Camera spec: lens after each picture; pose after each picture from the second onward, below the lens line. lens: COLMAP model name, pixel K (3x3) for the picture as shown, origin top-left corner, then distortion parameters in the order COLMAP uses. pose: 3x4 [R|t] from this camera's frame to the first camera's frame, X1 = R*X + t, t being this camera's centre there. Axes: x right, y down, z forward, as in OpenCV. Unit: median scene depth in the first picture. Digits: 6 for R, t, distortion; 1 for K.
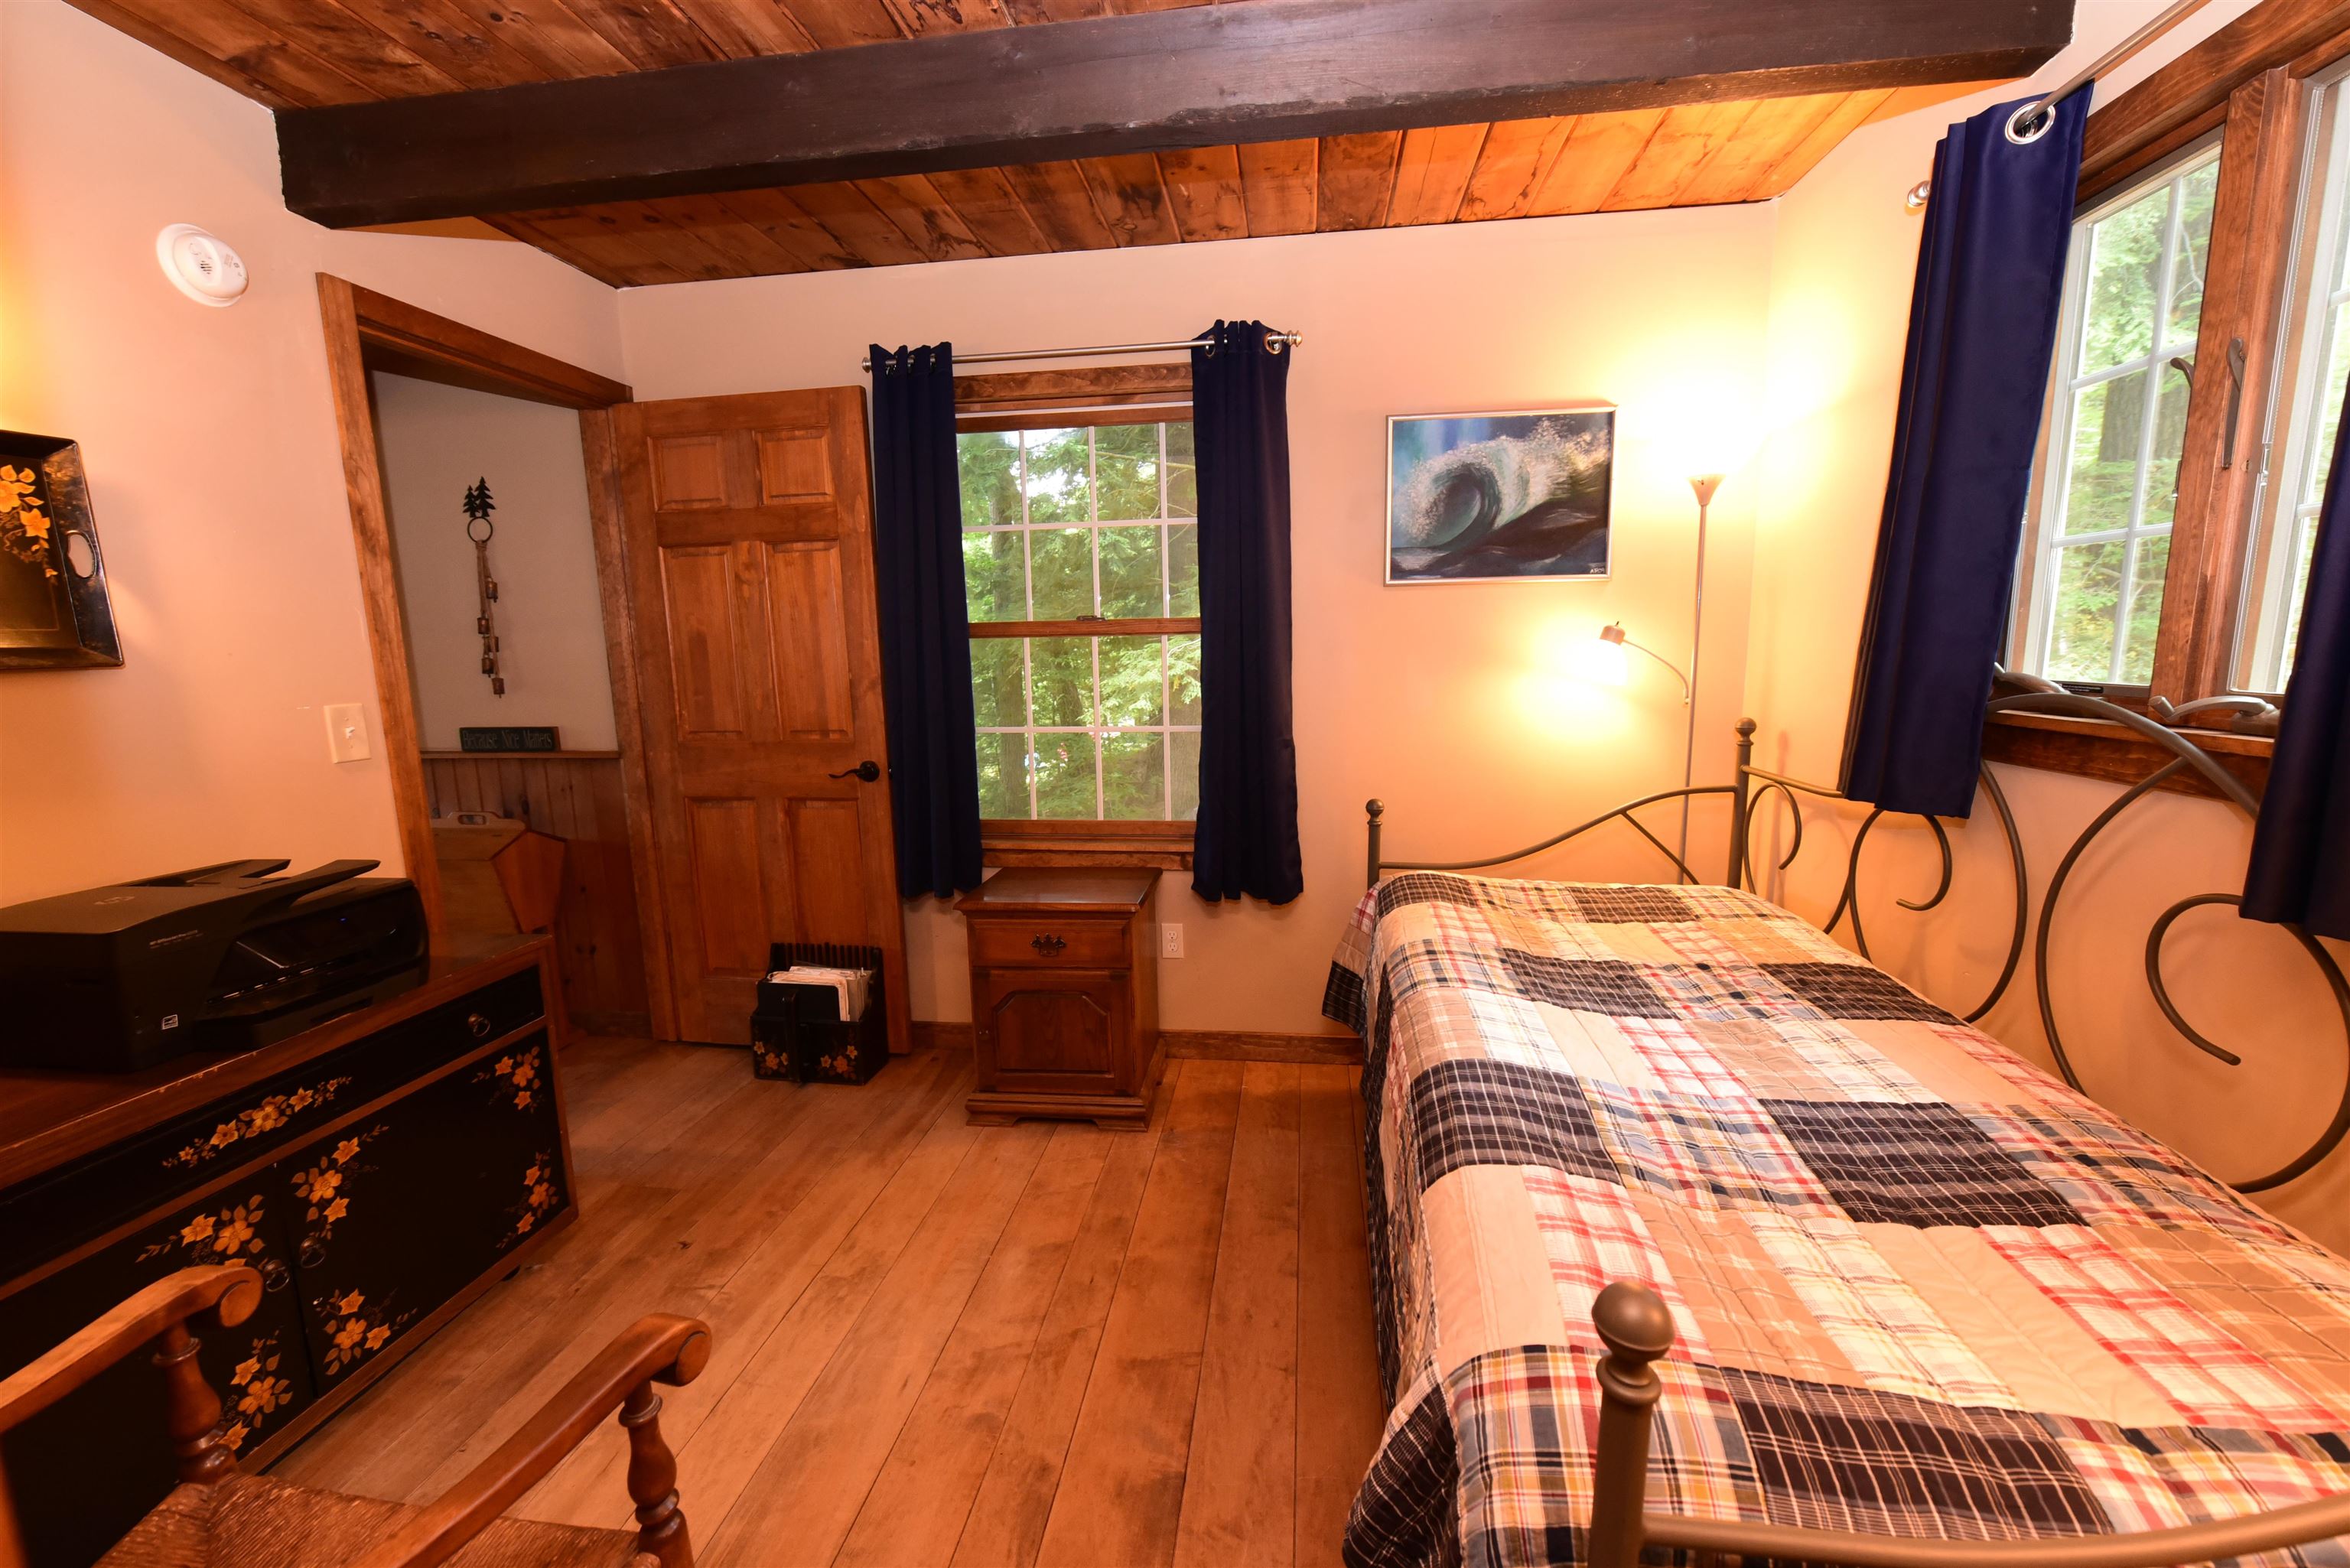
lens RADIAL K [[930.4, 0, 1181.2], [0, 930.4, 783.7], [0, 0, 1]] dist [-0.012175, -0.000021]
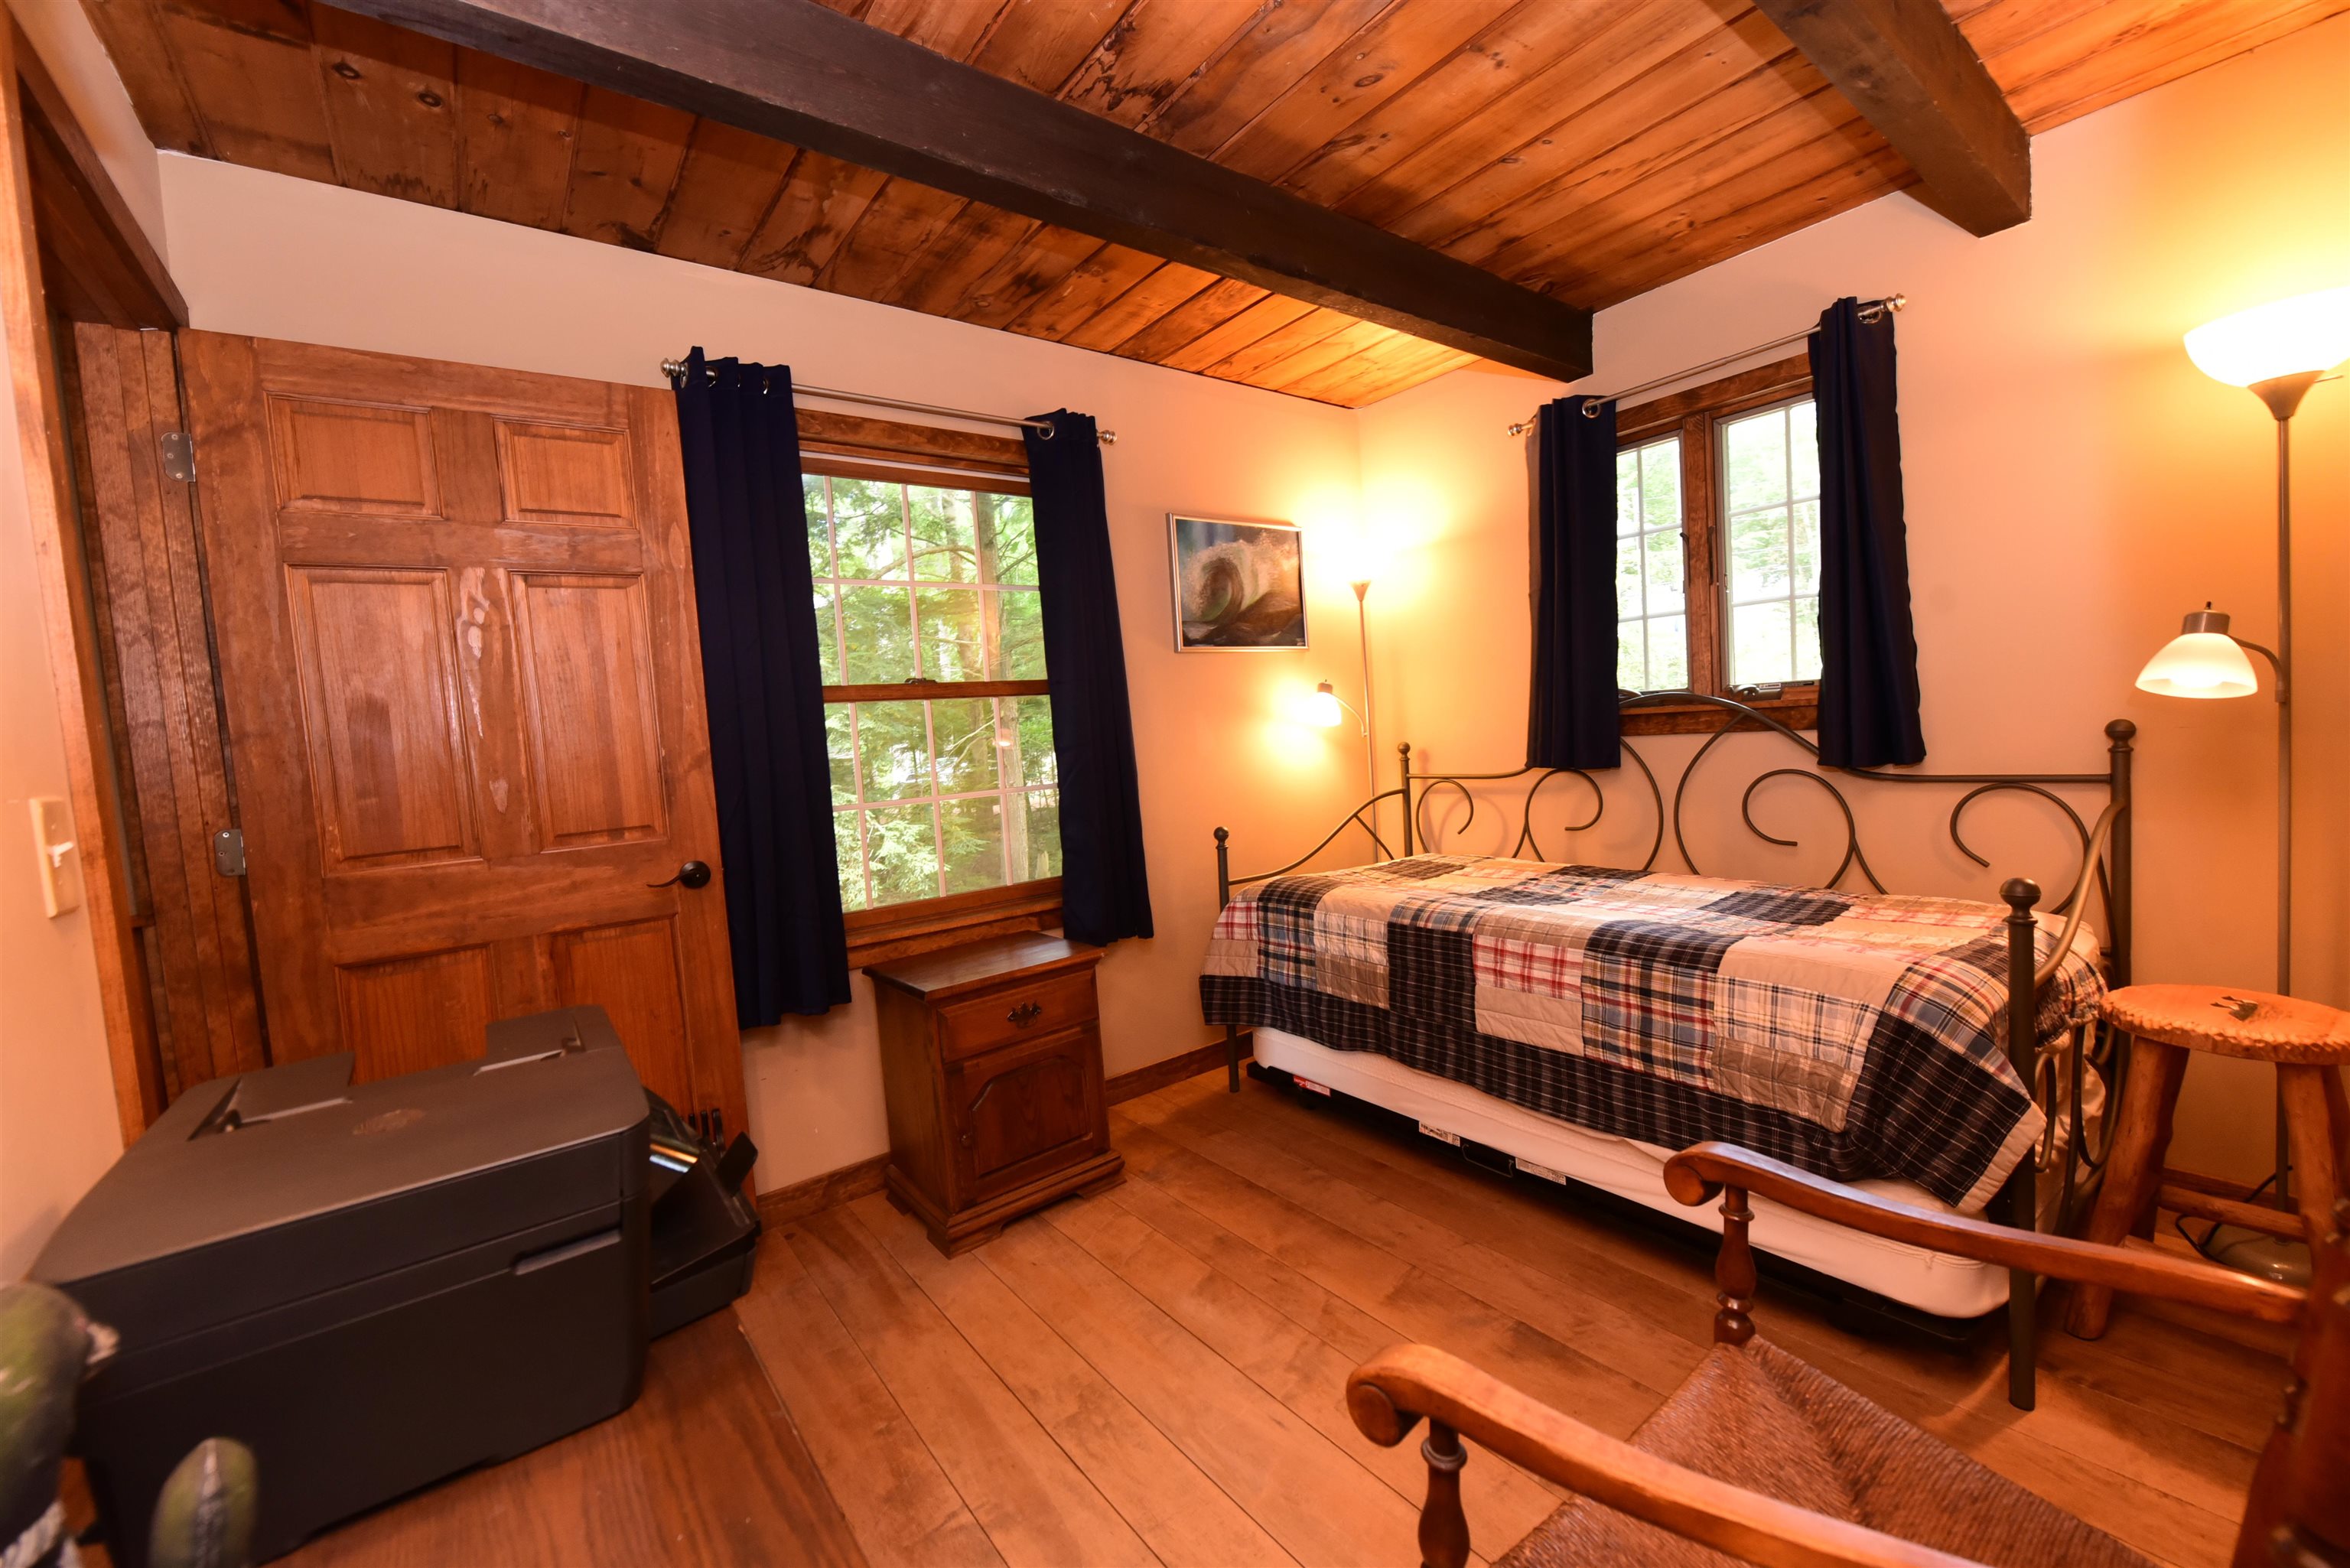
lens RADIAL K [[930.4, 0, 1183.4], [0, 930.4, 784.6], [0, 0, 1]] dist [-0.012175, -0.000021]
pose [[0.704729, -0.073357, 0.705674, -0.643838], [0.159739, 0.985508, -0.057079, 0.023052], [-0.691260, 0.152949, 0.706234, 0.187094]]
